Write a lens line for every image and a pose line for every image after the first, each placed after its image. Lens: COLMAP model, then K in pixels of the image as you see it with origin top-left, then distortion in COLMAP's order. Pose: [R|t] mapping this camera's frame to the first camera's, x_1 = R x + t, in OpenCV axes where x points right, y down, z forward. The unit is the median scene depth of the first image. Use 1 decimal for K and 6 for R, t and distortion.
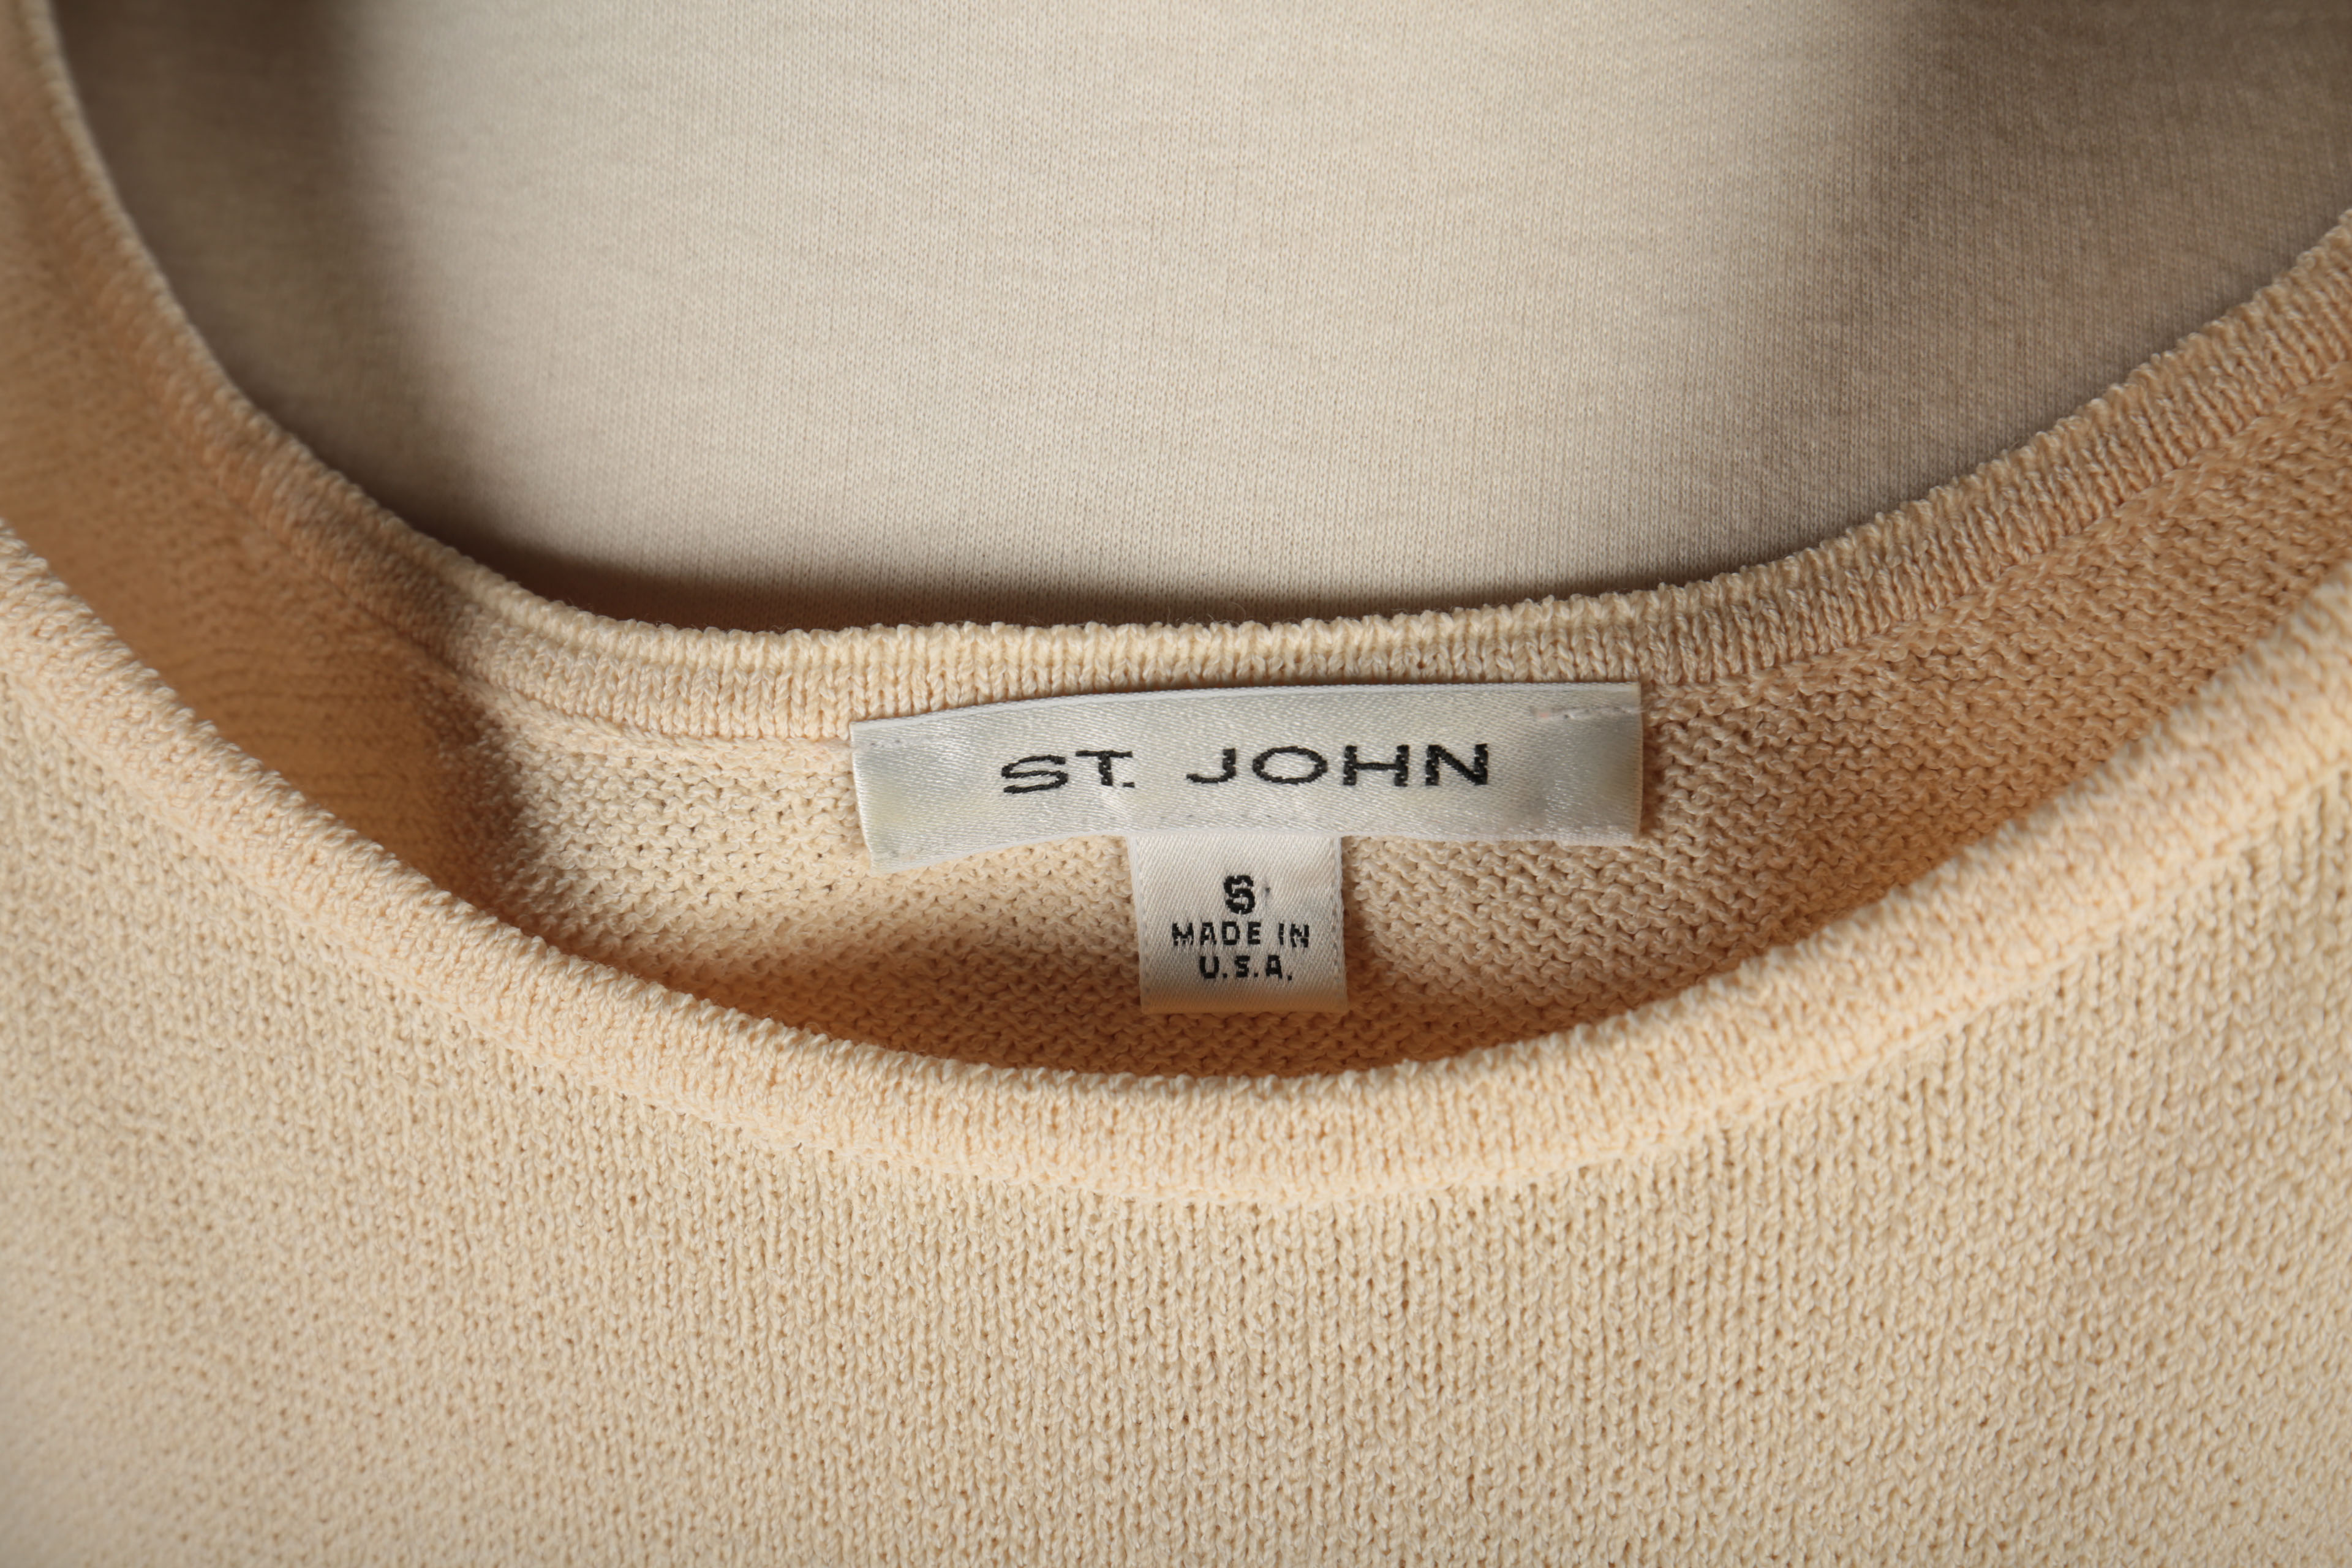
lens RADIAL K [[2184.0, 0, 1164.1], [0, 2184.0, 787.7], [0, 0, 1]] dist [0.042655, -0.015333]
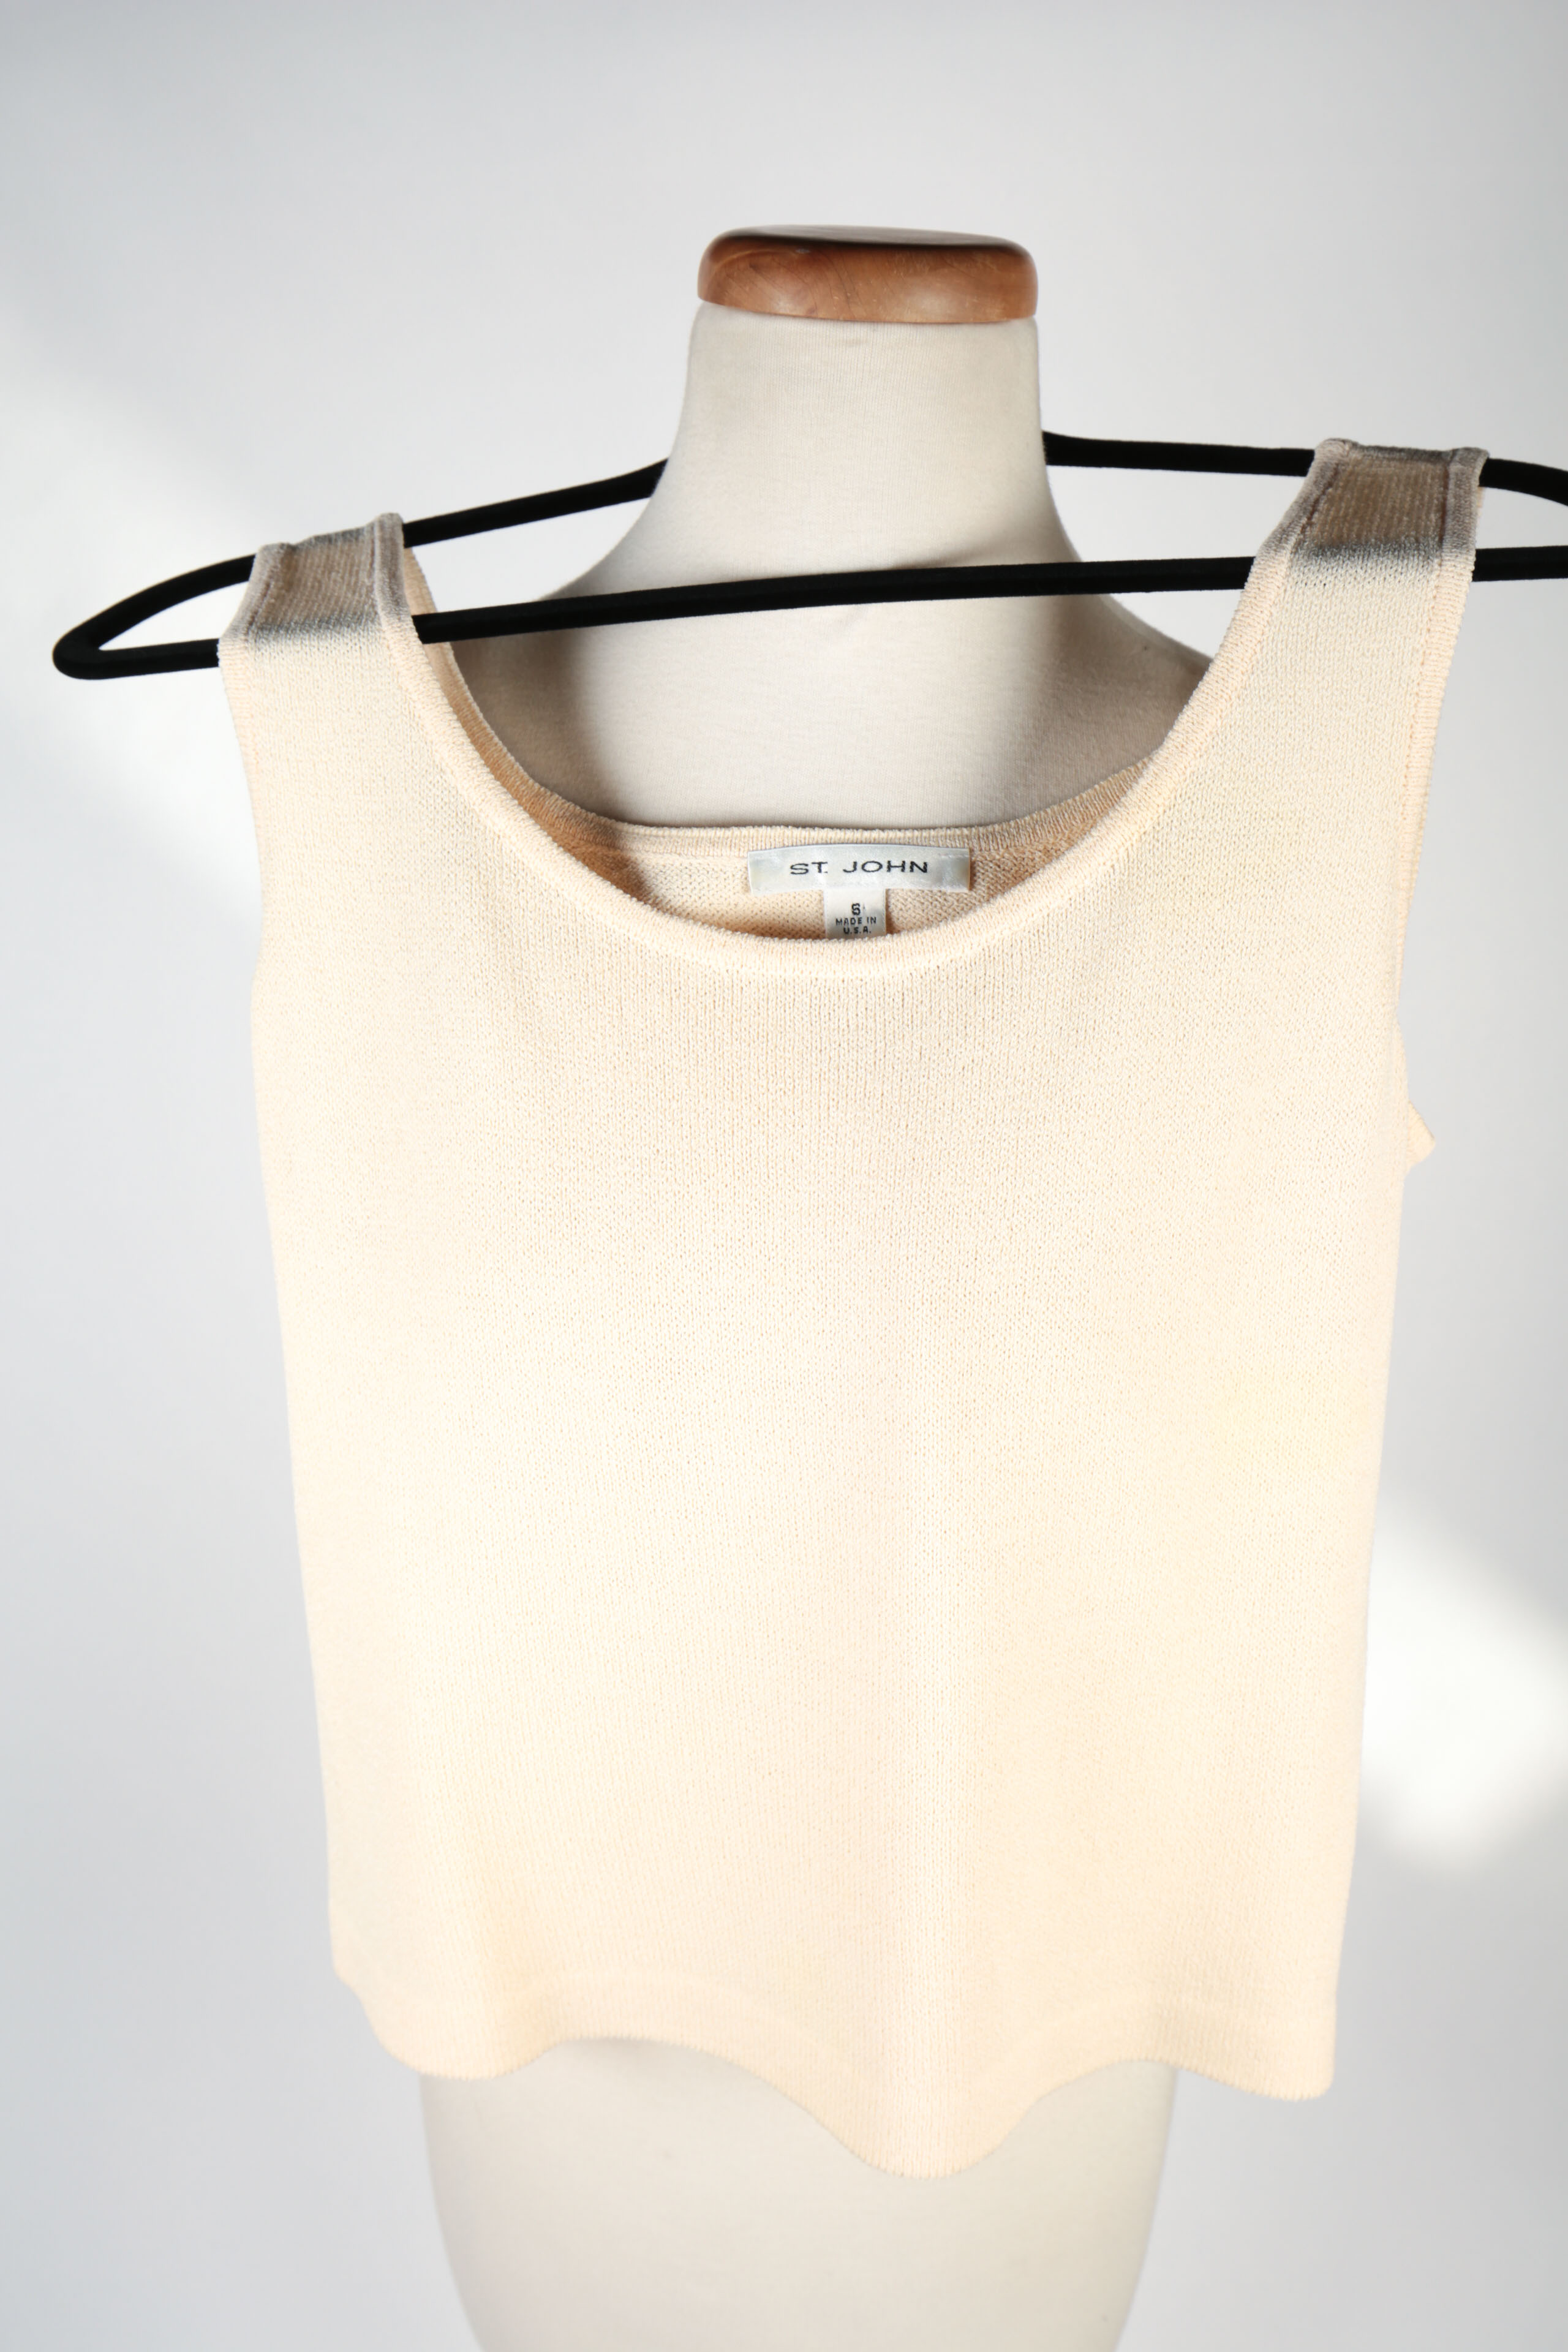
lens RADIAL K [[2184.0, 0, 791.7], [0, 2184.0, 1170.4], [0, 0, 1]] dist [0.042655, -0.015333]
pose [[0.997214, 0.034934, 0.065912, -0.286701], [-0.019237, 0.974113, -0.225243, 1.261049], [-0.072074, 0.223348, 0.972071, -2.314280]]
